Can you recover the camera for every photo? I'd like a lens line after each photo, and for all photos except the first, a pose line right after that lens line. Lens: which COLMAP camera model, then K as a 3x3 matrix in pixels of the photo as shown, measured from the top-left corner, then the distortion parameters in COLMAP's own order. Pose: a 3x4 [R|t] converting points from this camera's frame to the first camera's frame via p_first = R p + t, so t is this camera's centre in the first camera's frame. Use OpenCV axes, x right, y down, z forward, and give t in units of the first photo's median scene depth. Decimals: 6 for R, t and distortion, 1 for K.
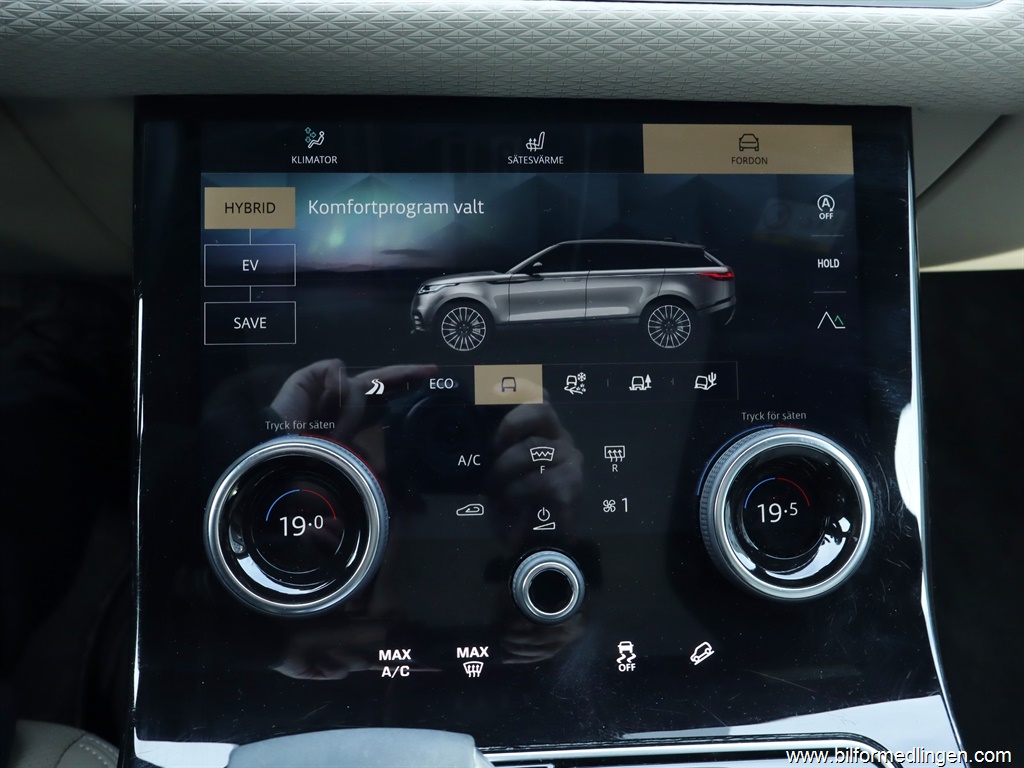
lens RADIAL K [[1023.1, 0, 512.0], [0, 1023.1, 384.0], [0, 0, 1]] dist [0.003192, 0.002387]
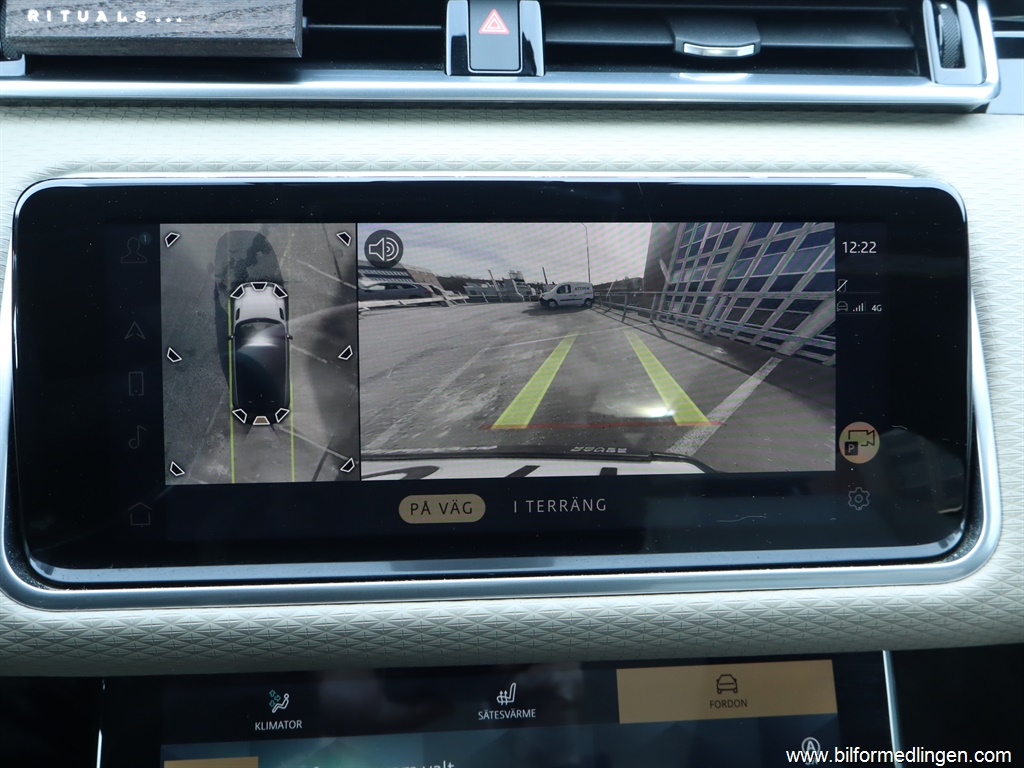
lens RADIAL K [[1023.1, 0, 512.0], [0, 1023.1, 384.0], [0, 0, 1]] dist [0.003192, 0.002387]
pose [[0.999701, -0.023161, -0.007823, 0.043213], [0.021663, 0.987594, -0.155528, -0.382317], [0.011328, 0.155312, 0.987800, -0.006187]]
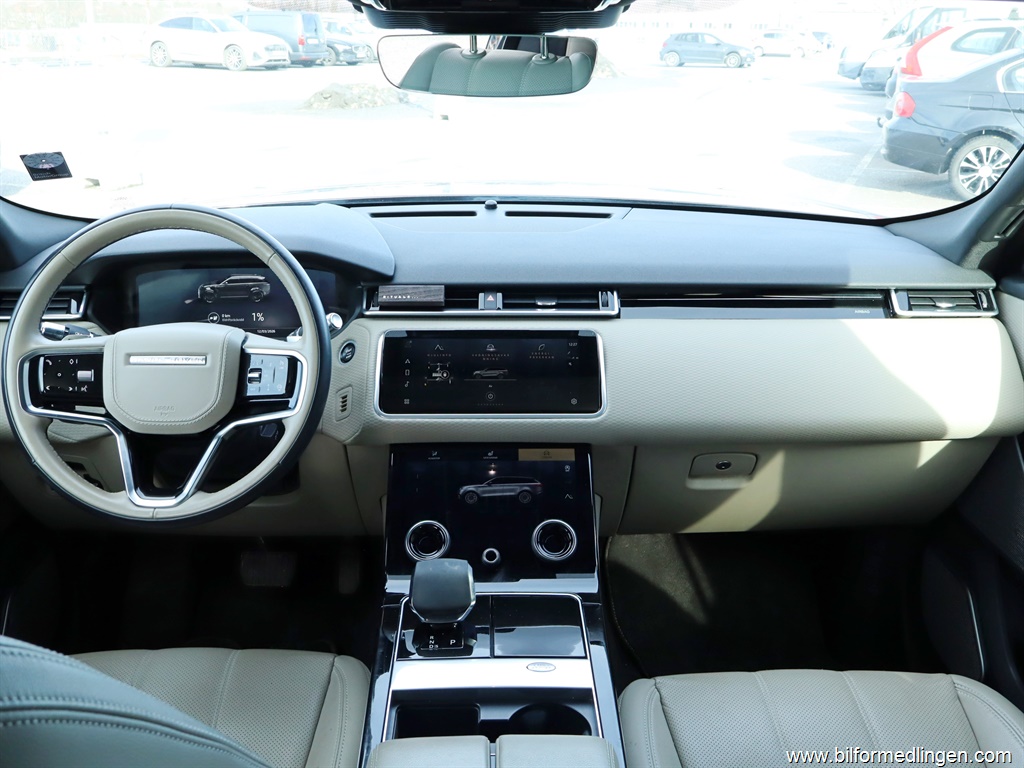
lens RADIAL K [[992.3, 0, 512.0], [0, 992.3, 384.0], [0, 0, 1]] dist [-0.007248, 0.026940]
pose [[0.997757, -0.033057, -0.058214, 0.338696], [0.004650, 0.901707, -0.432322, 1.176805], [0.066783, 0.431081, 0.899838, -2.550146]]
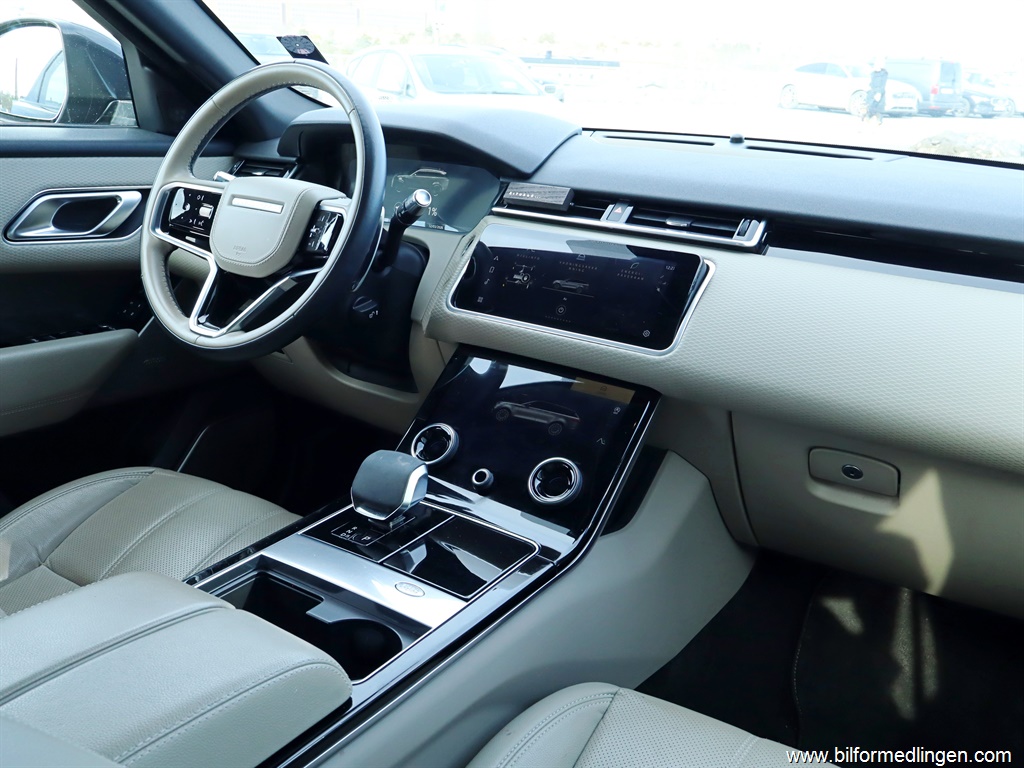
lens RADIAL K [[956.6, 0, 512.0], [0, 956.6, 384.0], [0, 0, 1]] dist [0.009903, -0.006436]
pose [[0.787871, 0.170728, -0.591702, 1.825089], [-0.435161, 0.834203, -0.338734, 0.914873], [0.435768, 0.524364, 0.731538, -1.354198]]
